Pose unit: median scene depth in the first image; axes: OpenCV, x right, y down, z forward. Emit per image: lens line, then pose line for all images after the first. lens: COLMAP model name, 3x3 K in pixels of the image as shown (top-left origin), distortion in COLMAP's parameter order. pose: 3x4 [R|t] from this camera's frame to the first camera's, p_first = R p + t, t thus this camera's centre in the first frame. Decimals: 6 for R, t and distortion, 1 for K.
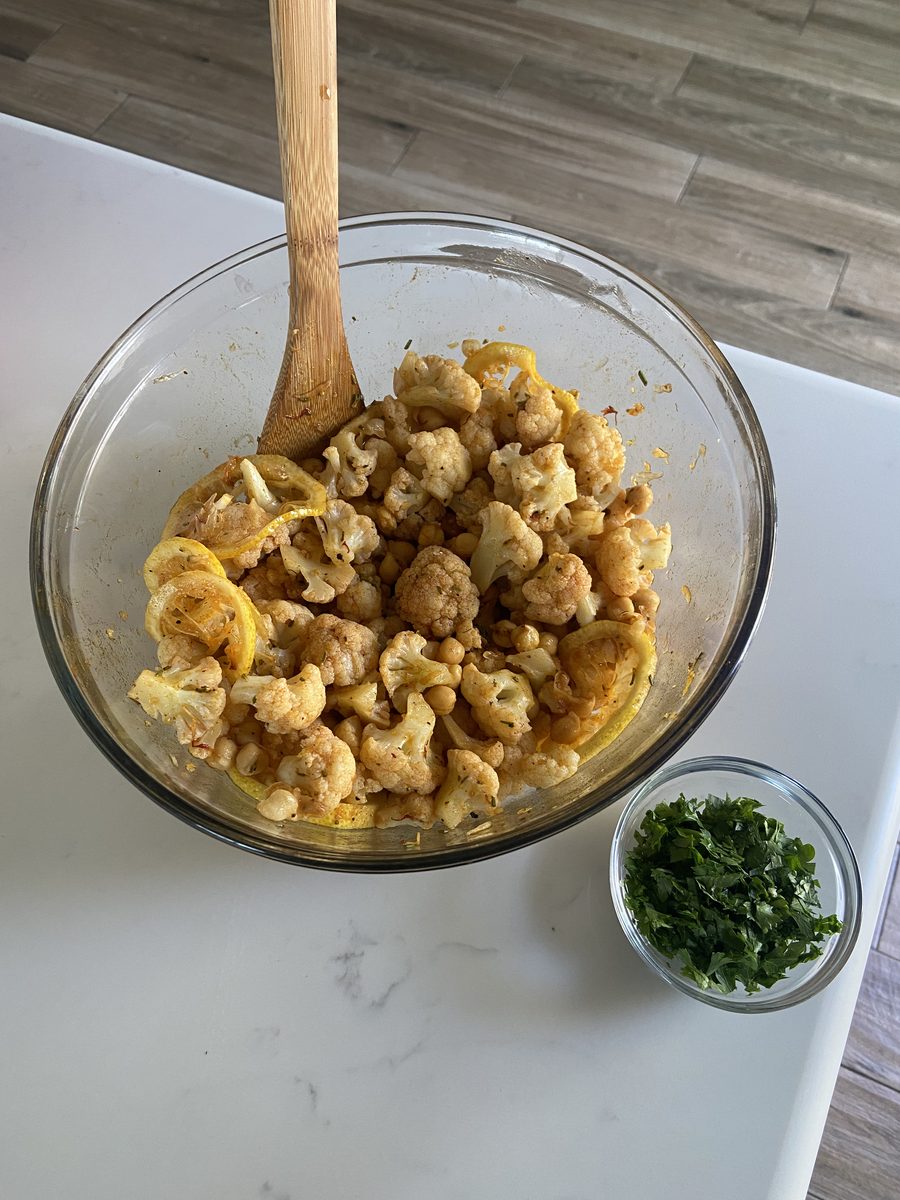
lens RADIAL K [[924.8, 0, 454.1], [0, 924.8, 600.8], [0, 0, 1]] dist [0.124814, -0.172724]
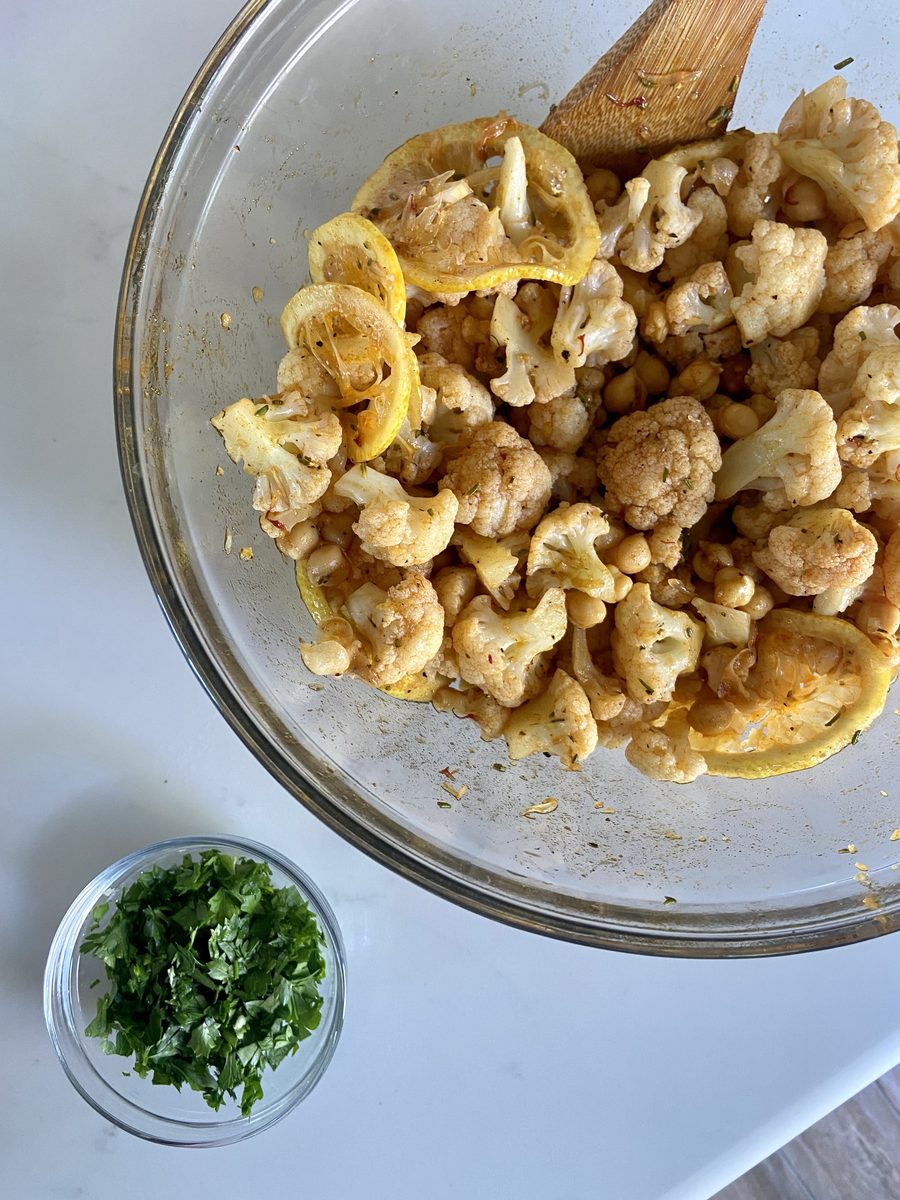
lens RADIAL K [[924.8, 0, 454.1], [0, 924.8, 600.8], [0, 0, 1]] dist [0.124814, -0.172724]
pose [[0.862982, 0.504528, -0.026700, -0.084816], [-0.452266, 0.794985, 0.404294, -0.144930], [0.225204, -0.336823, 0.914239, 0.292072]]
